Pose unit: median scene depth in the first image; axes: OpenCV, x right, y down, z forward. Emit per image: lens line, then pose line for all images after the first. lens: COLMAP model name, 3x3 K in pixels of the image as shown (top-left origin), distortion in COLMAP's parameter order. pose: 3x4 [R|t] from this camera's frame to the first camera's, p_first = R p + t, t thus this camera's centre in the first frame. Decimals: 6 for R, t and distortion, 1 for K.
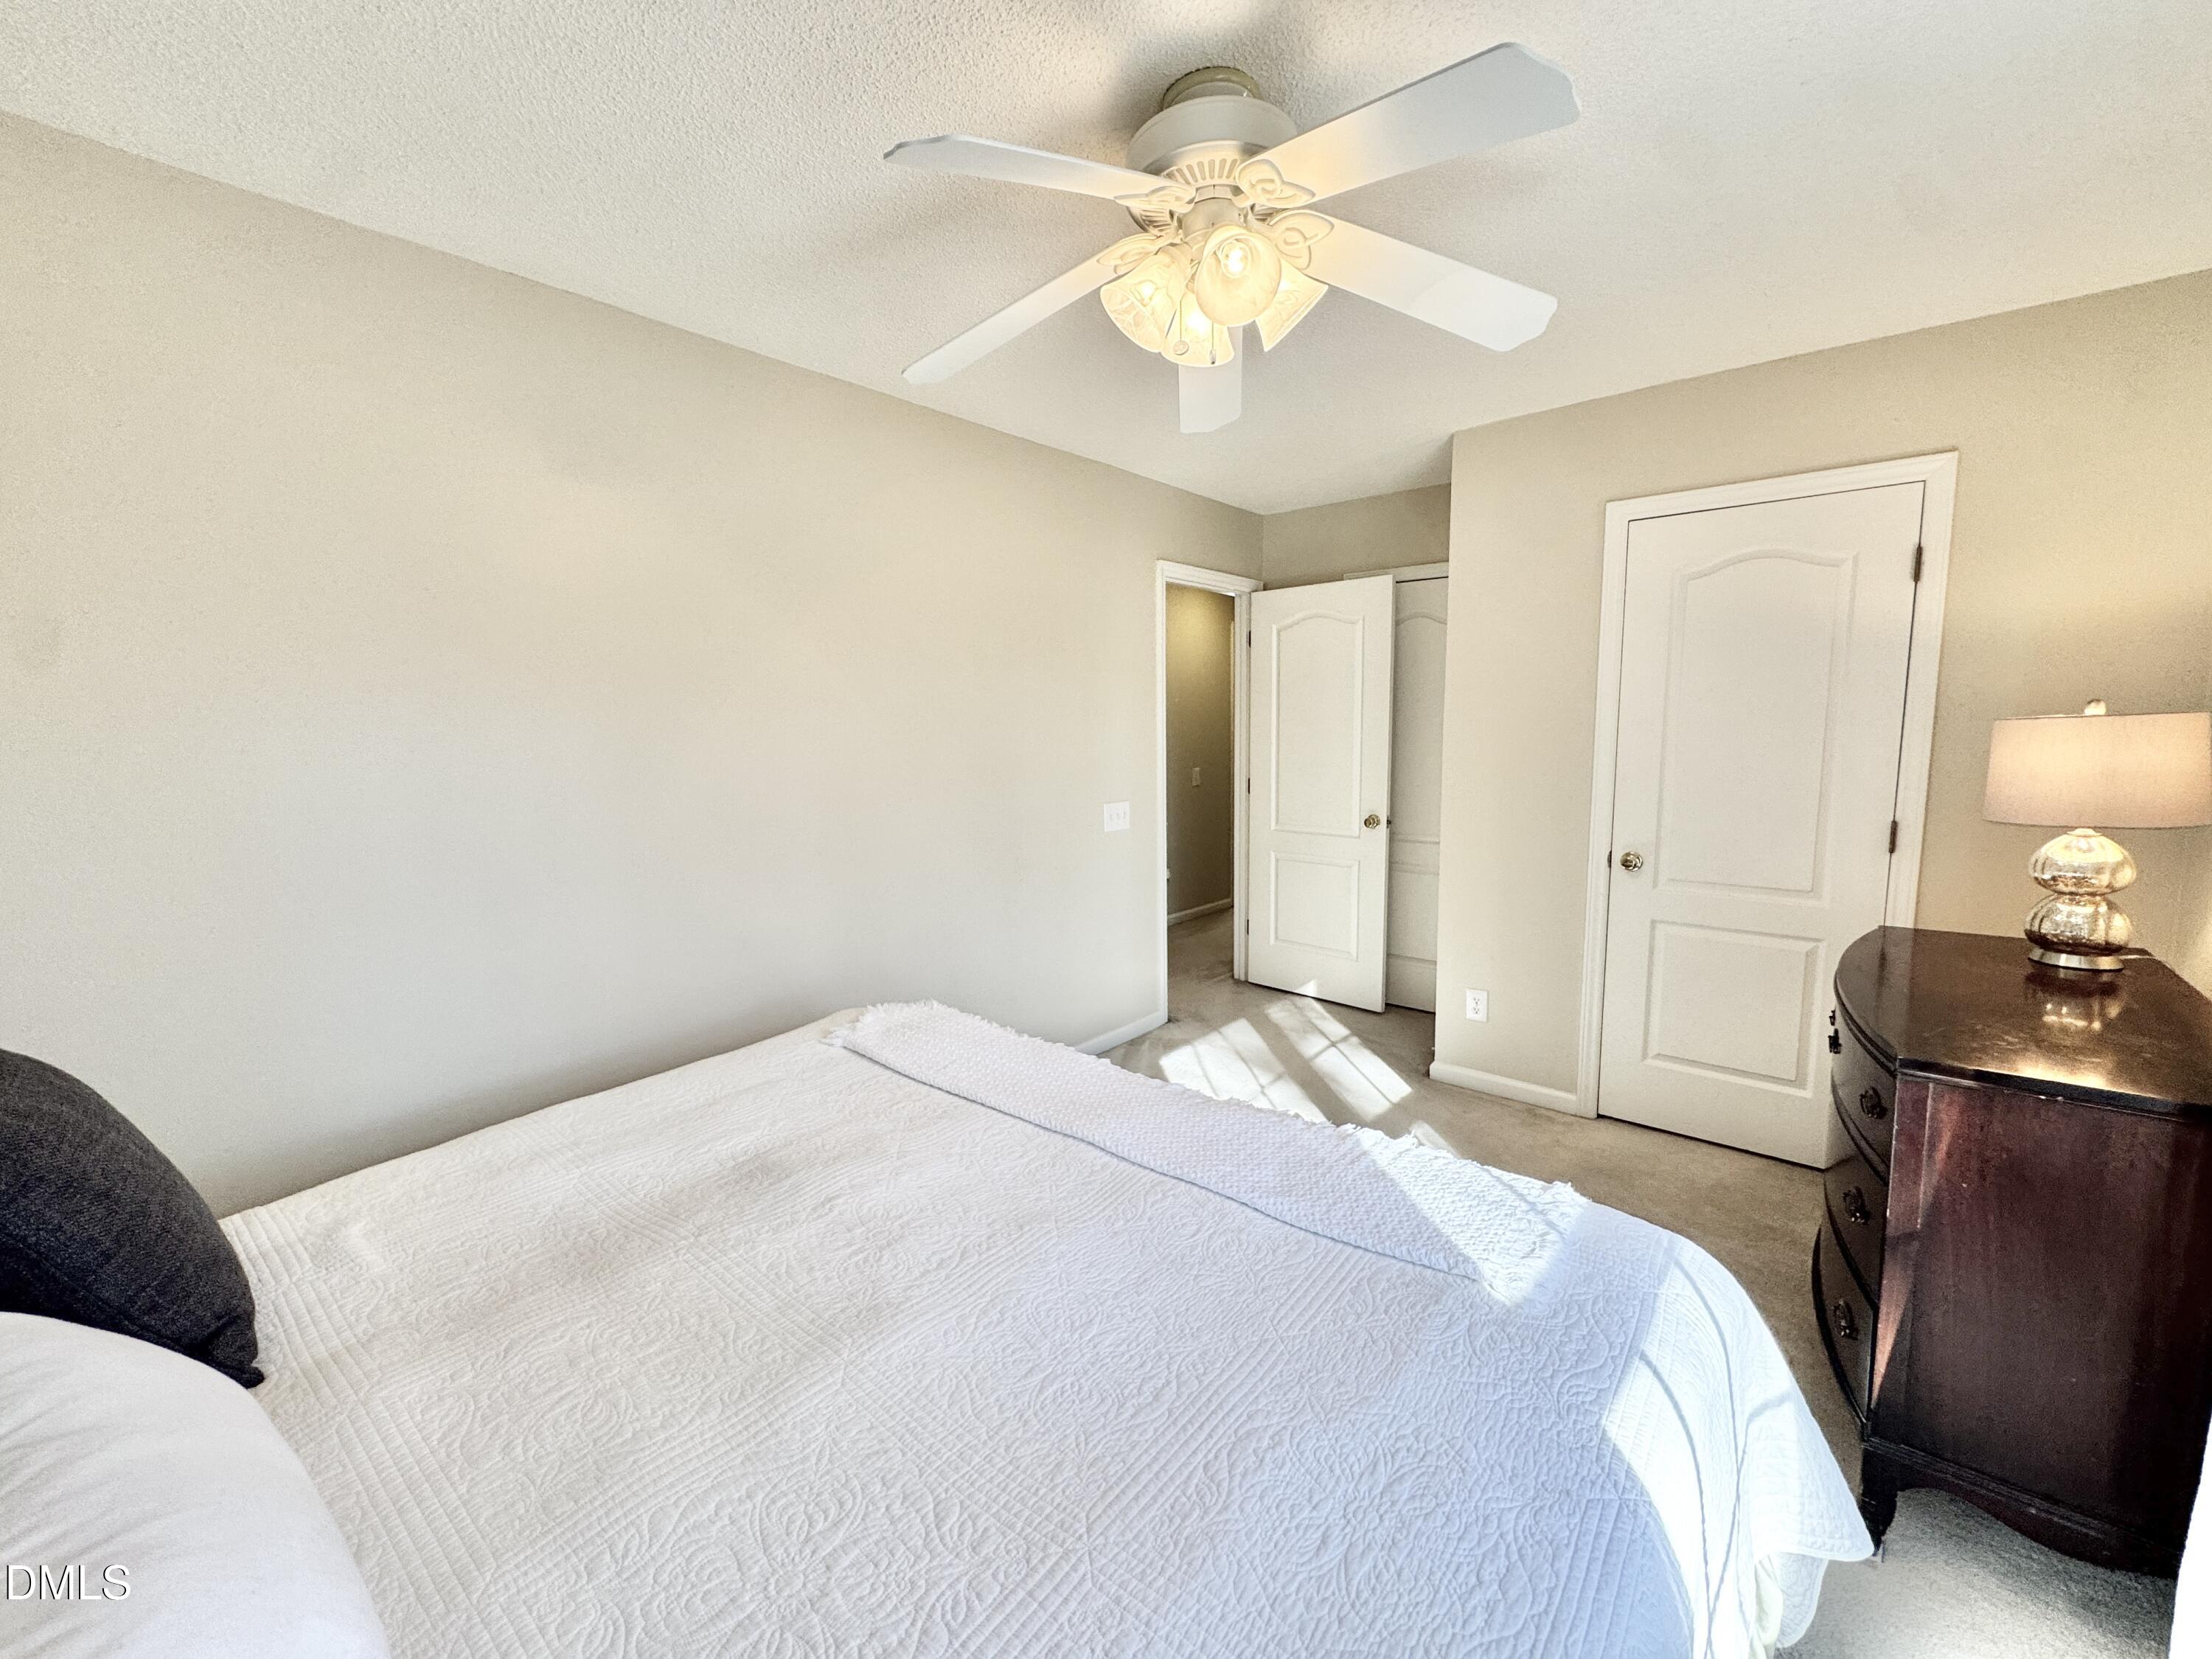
lens RADIAL K [[882.3, 0, 1096.4], [0, 882.3, 819.0], [0, 0, 1]] dist [-0.003614, 0.000274]
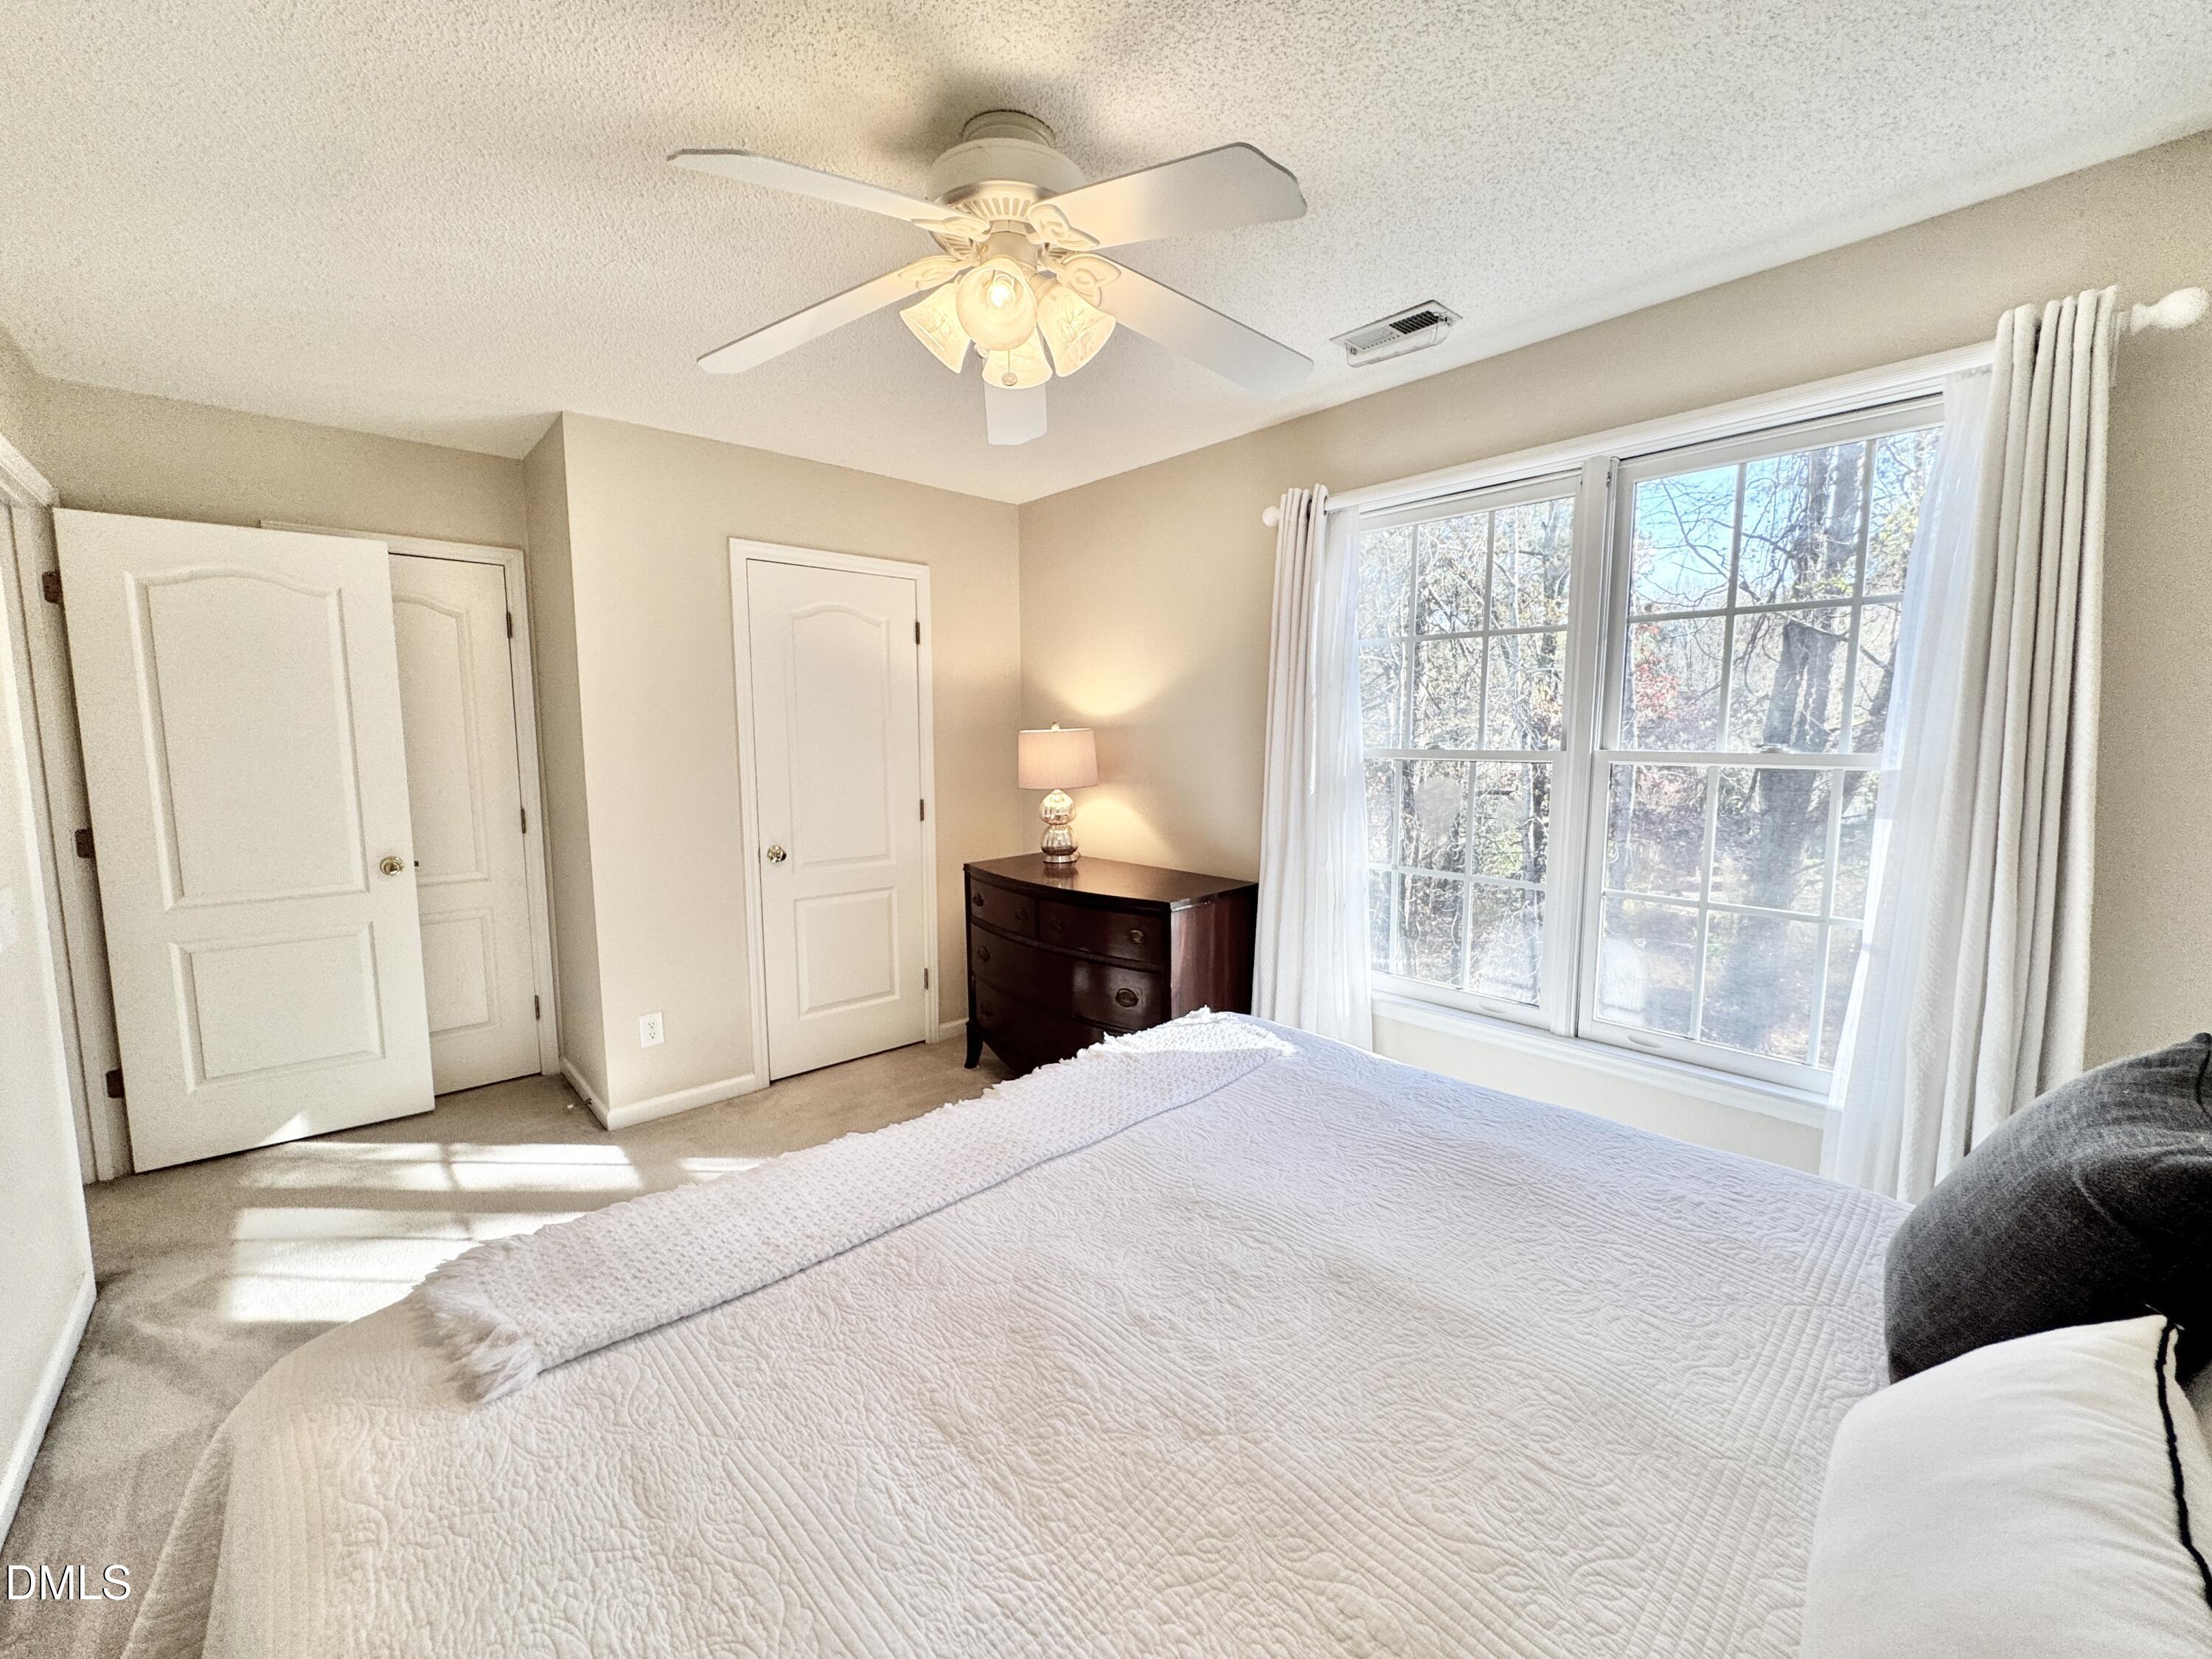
lens RADIAL K [[882.3, 0, 1110.3], [0, 882.3, 817.5], [0, 0, 1]] dist [-0.003614, 0.000274]
pose [[0.120642, -0.082442, 0.989267, -0.461072], [0.110178, 0.991500, 0.069192, -0.029472], [-0.986563, 0.100648, 0.128700, 0.389822]]
